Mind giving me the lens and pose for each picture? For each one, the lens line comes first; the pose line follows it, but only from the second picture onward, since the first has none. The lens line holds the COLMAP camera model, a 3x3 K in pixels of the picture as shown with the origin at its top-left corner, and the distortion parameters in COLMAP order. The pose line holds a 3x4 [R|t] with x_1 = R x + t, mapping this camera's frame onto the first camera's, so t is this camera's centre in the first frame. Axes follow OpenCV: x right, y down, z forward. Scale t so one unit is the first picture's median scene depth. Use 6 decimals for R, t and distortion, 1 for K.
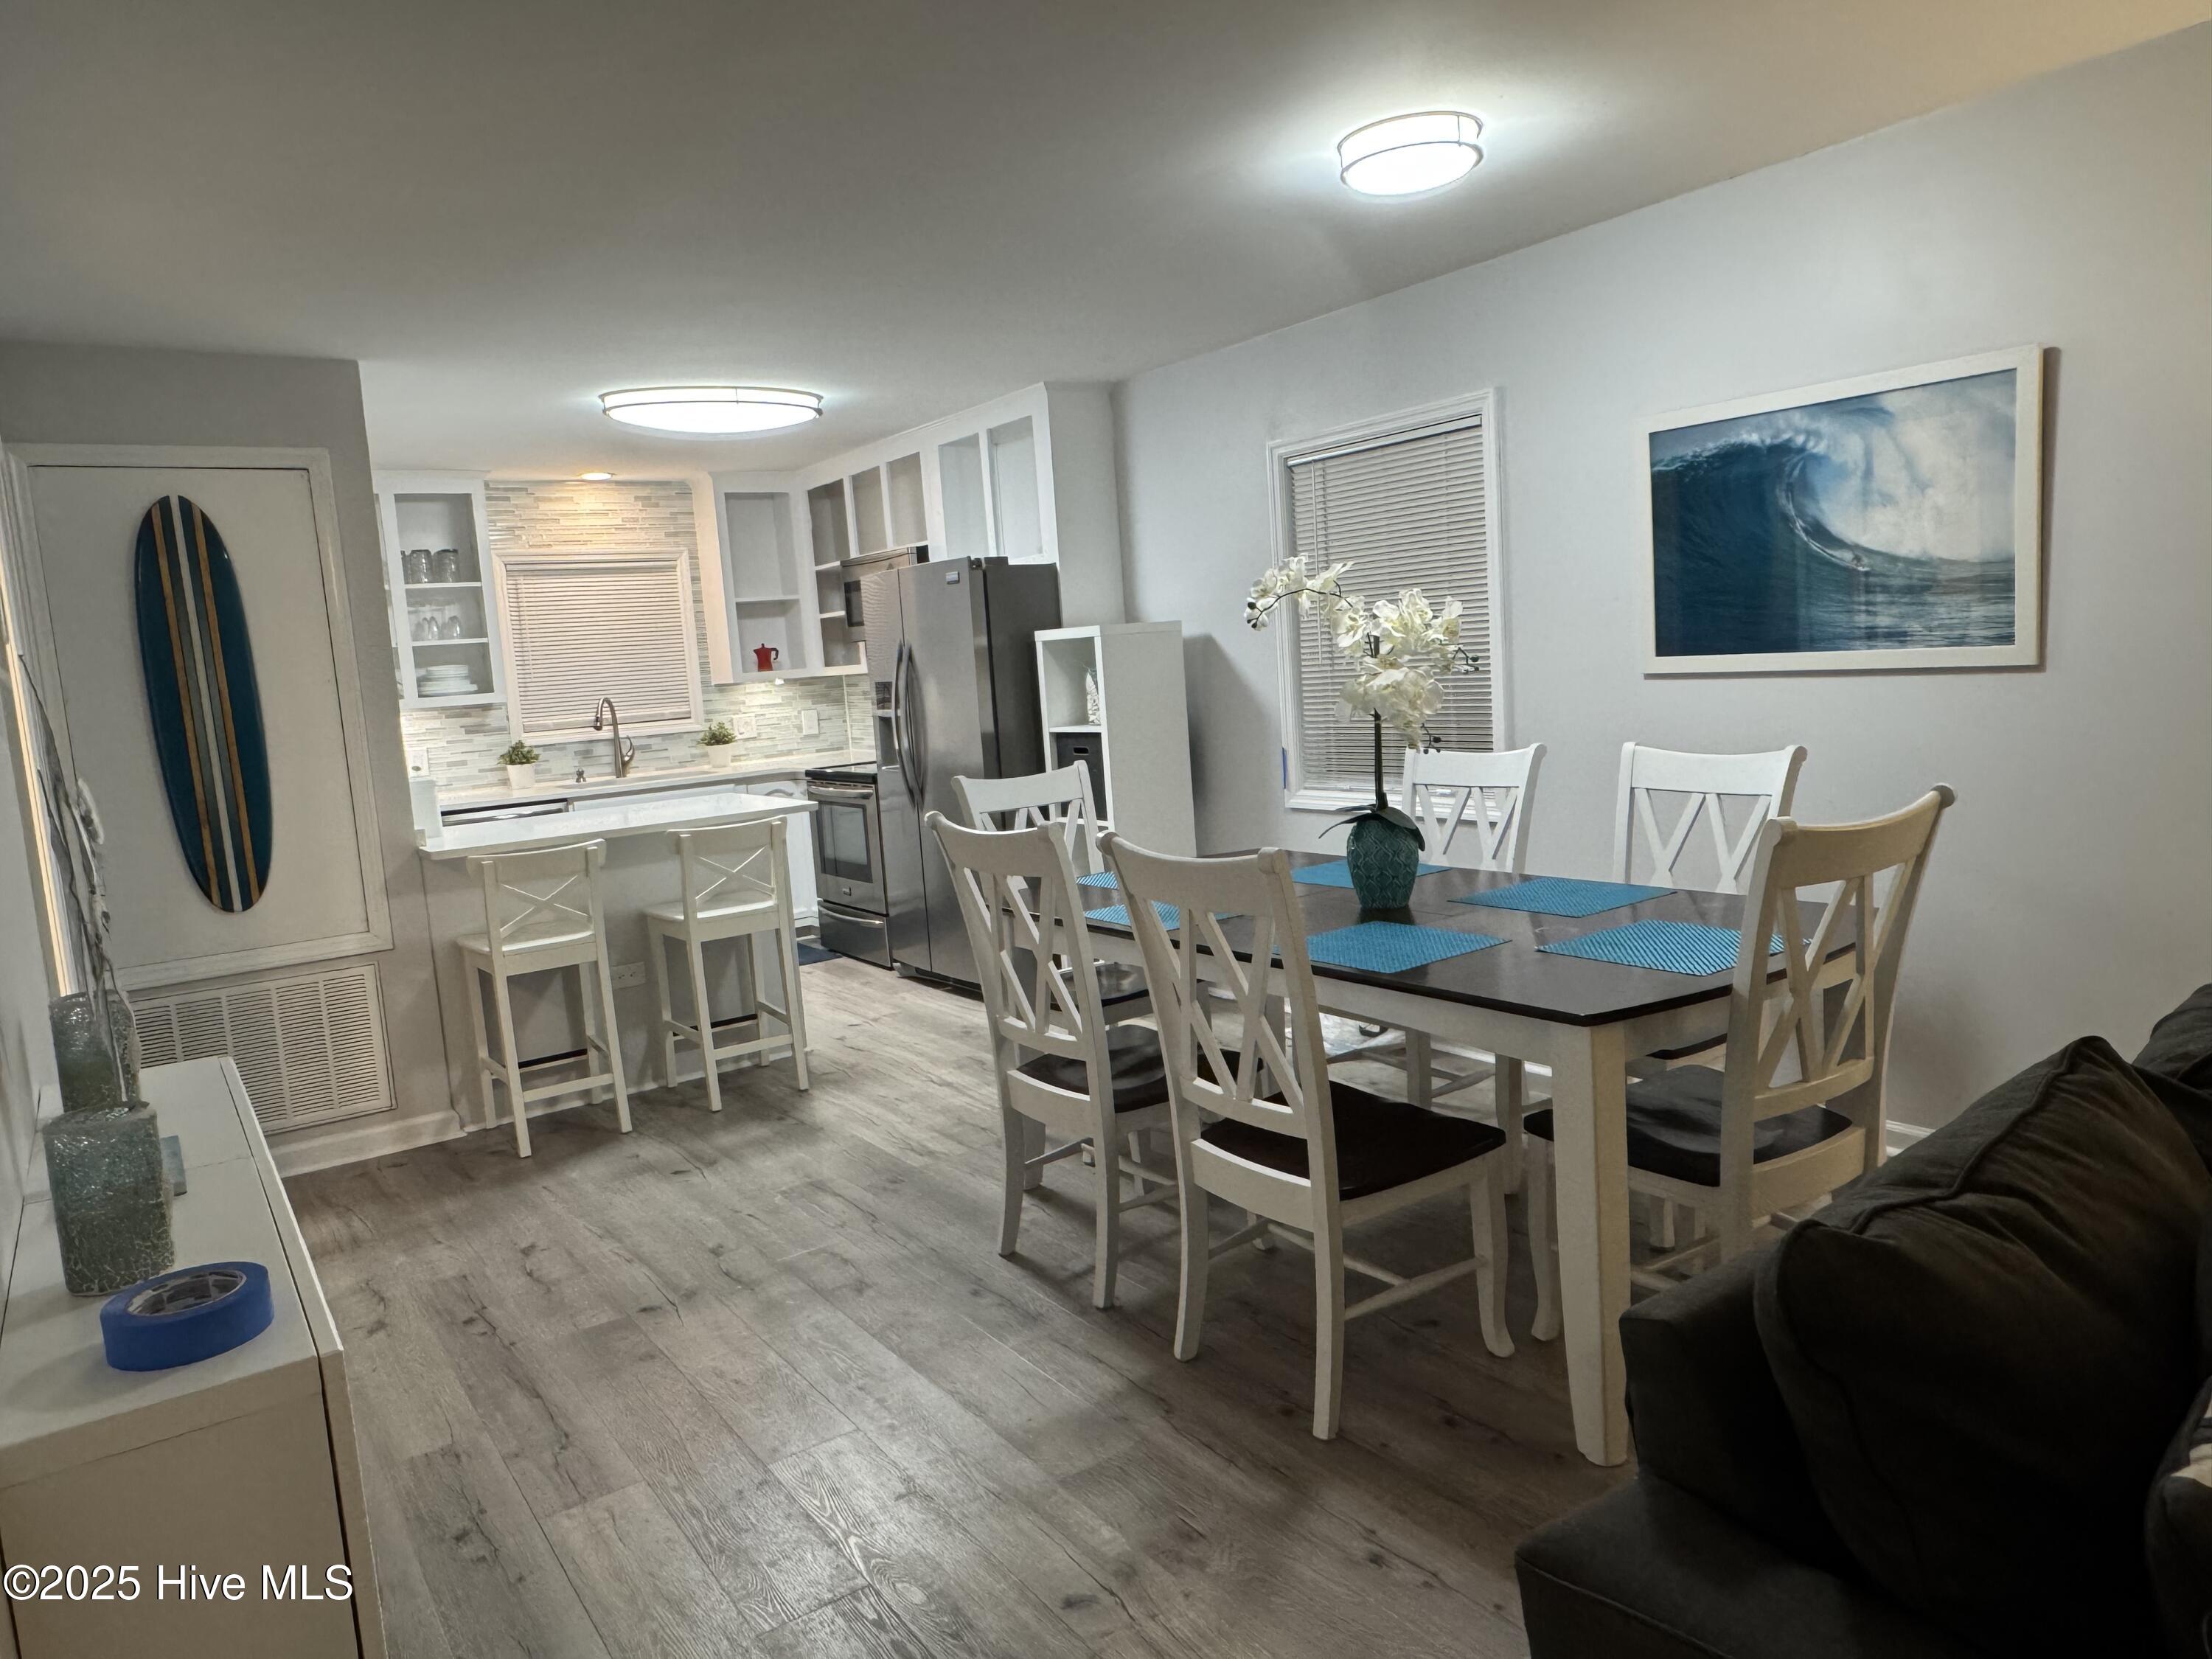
lens RADIAL K [[1447.0, 0, 1101.4], [0, 1447.0, 834.0], [0, 0, 1]] dist [-0.007960, -0.006806]
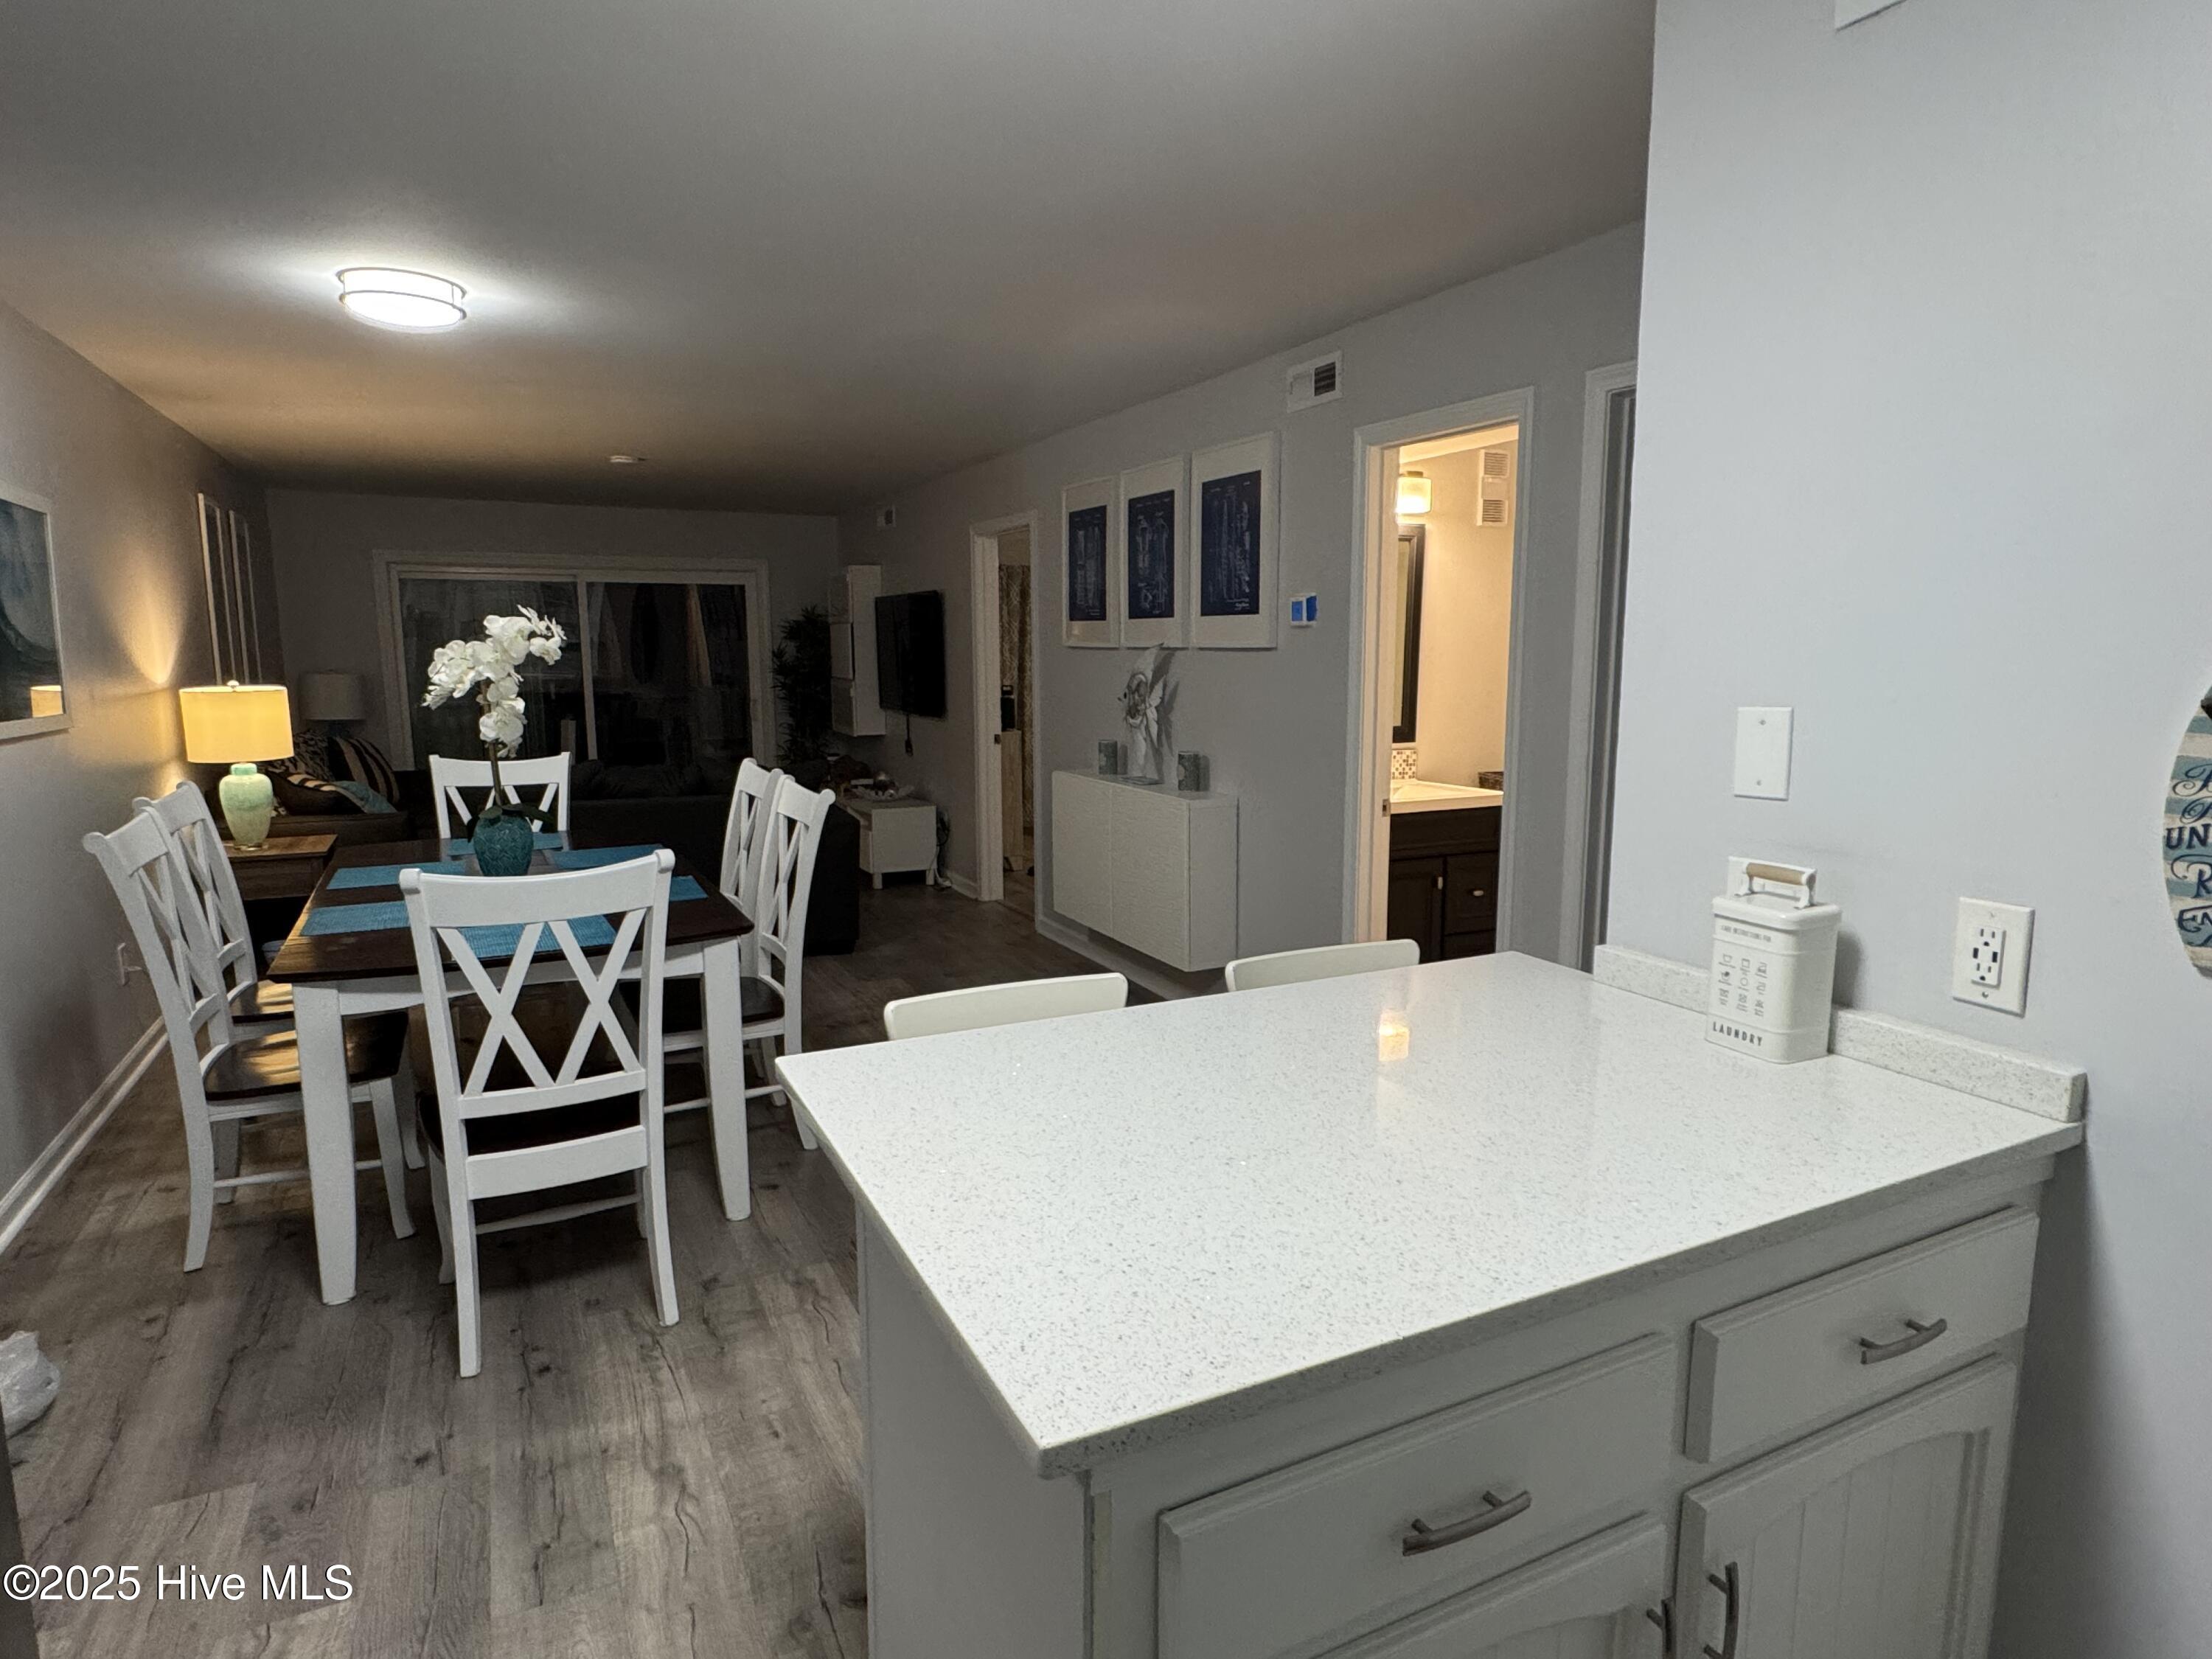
lens RADIAL K [[1253.0, 0, 1099.8], [0, 1253.0, 823.2], [0, 0, 1]] dist [0.011127, 0.002530]
pose [[-0.986431, 0.046749, 0.157377, -0.242988], [0.085536, 0.964561, 0.249612, -0.112675], [-0.140131, 0.259687, -0.955472, 0.944135]]
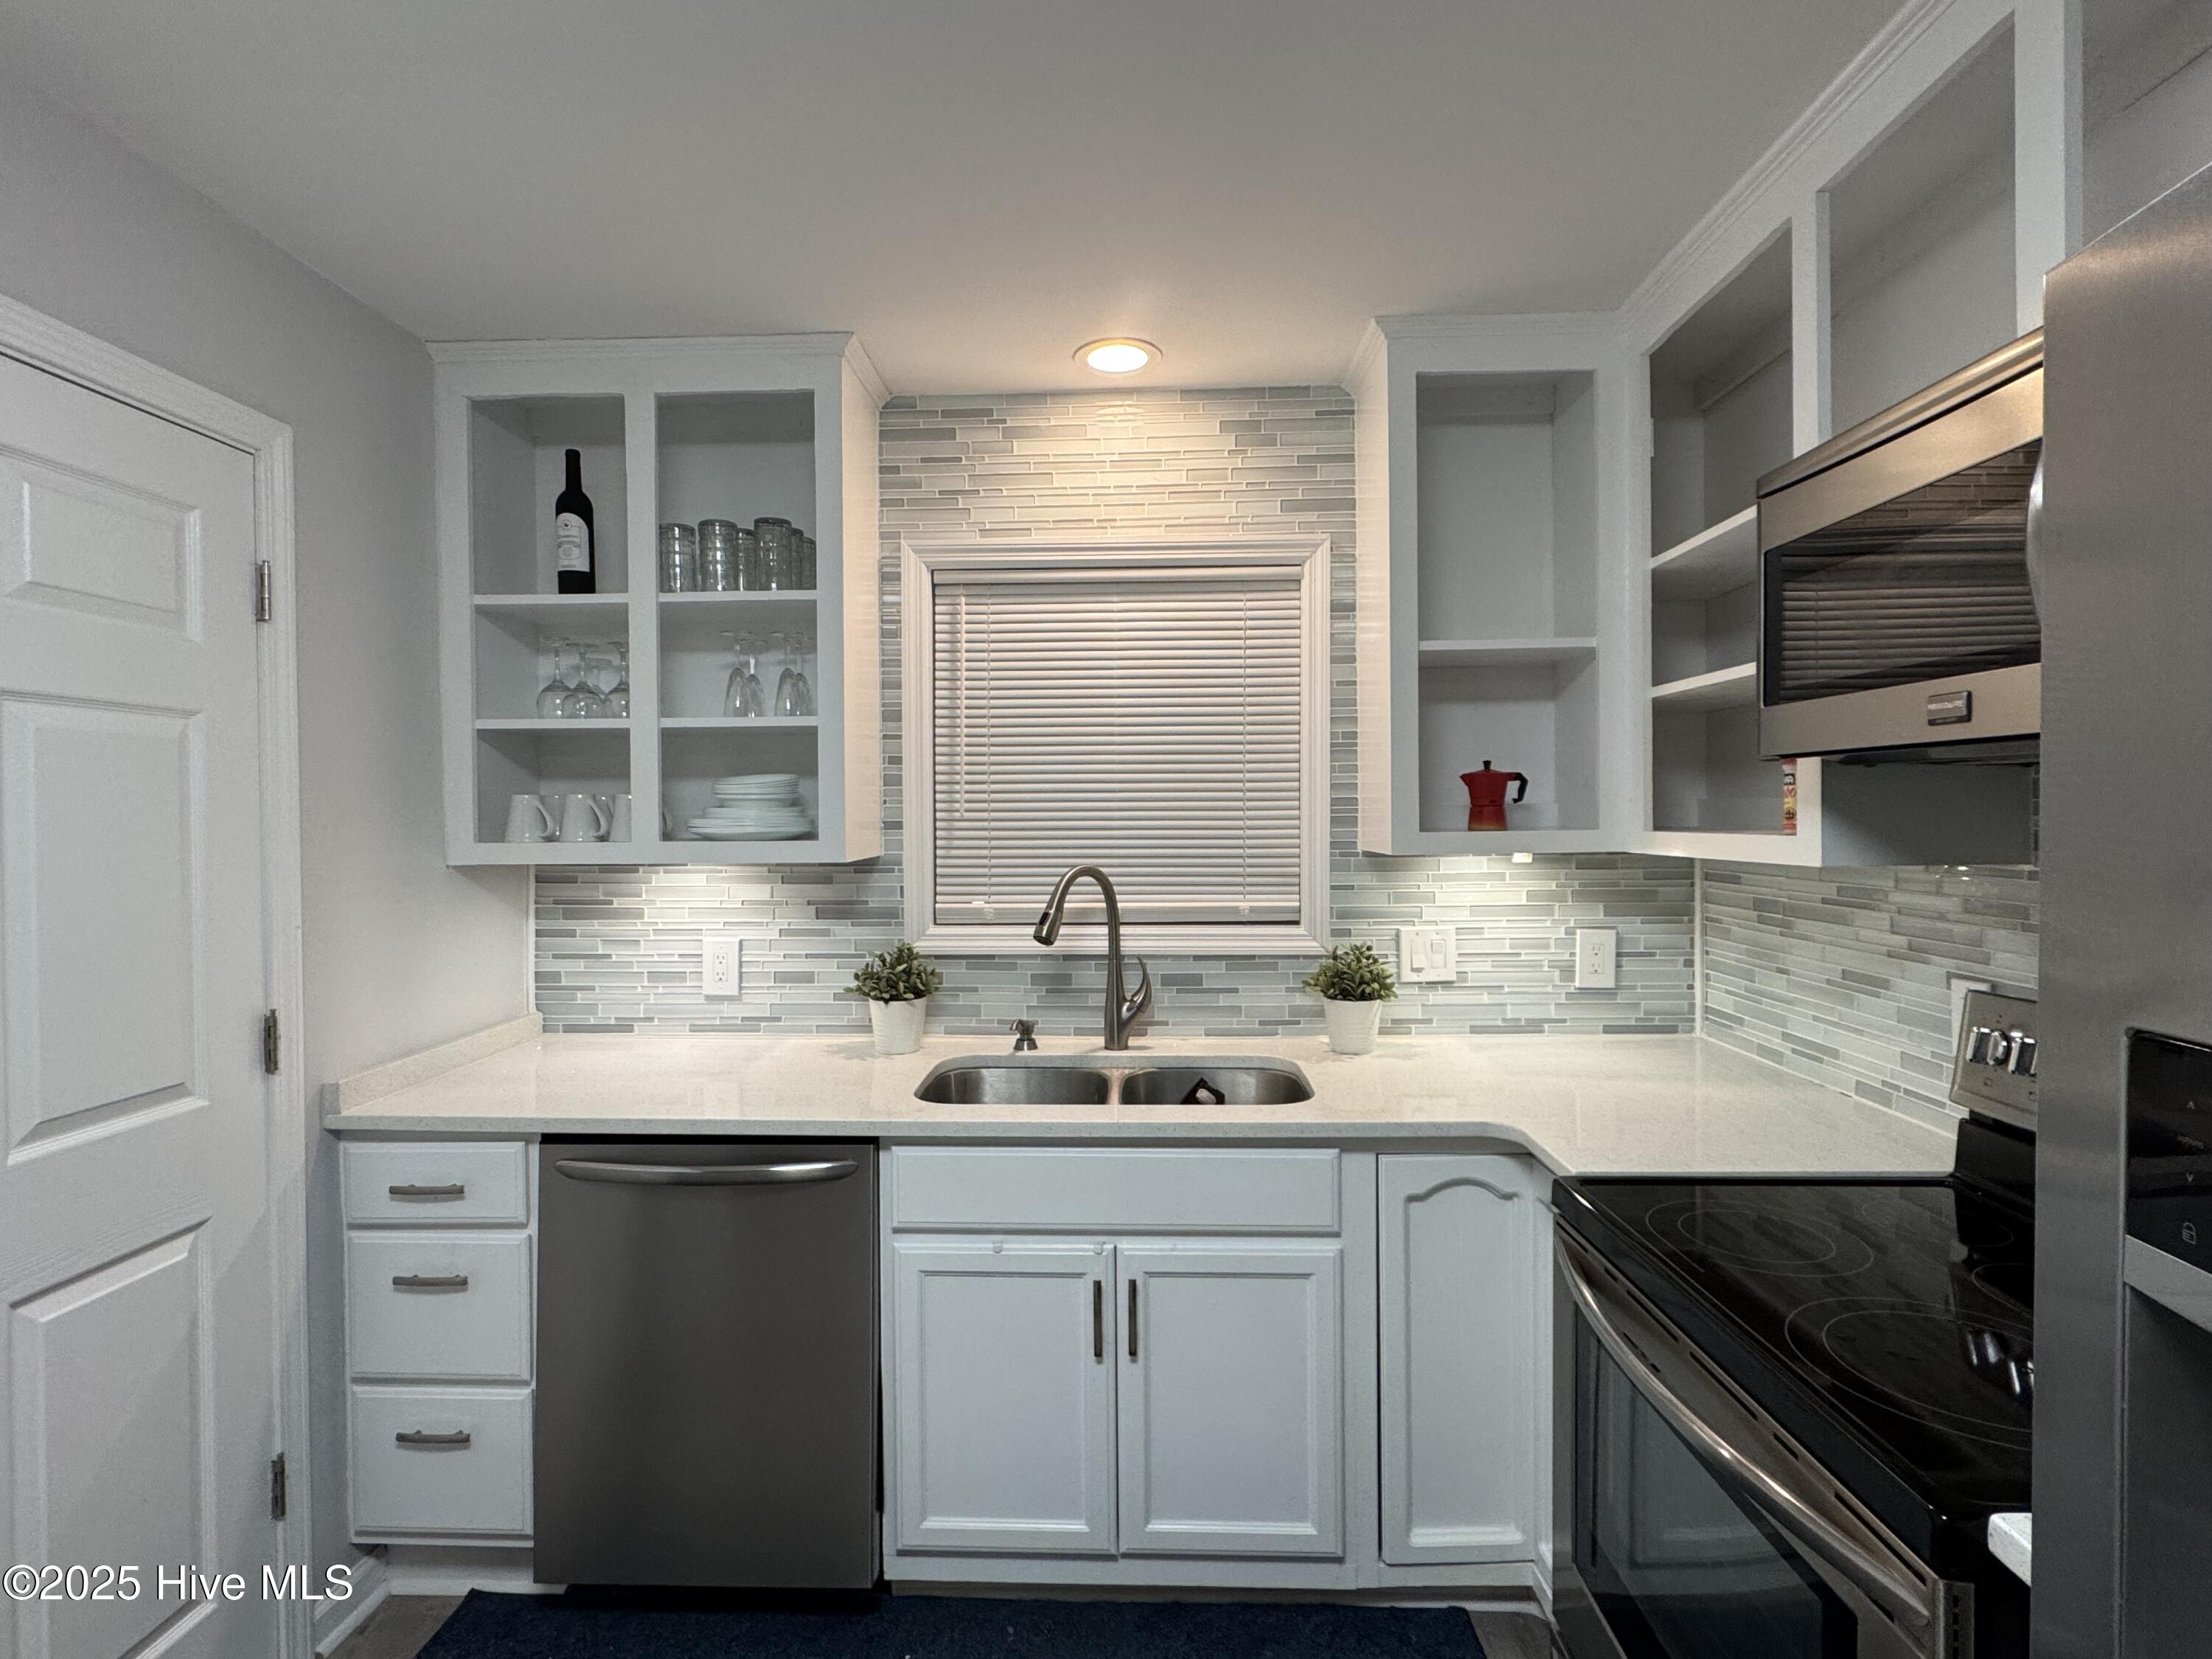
lens RADIAL K [[1066.4, 0, 1098.4], [0, 1066.4, 825.9], [0, 0, 1]] dist [0.001514, -0.000949]
pose [[0.795626, 0.072697, -0.601411, -0.157684], [-0.124312, 0.991239, -0.044638, -0.097744], [0.592896, 0.110278, 0.797692, 0.786958]]
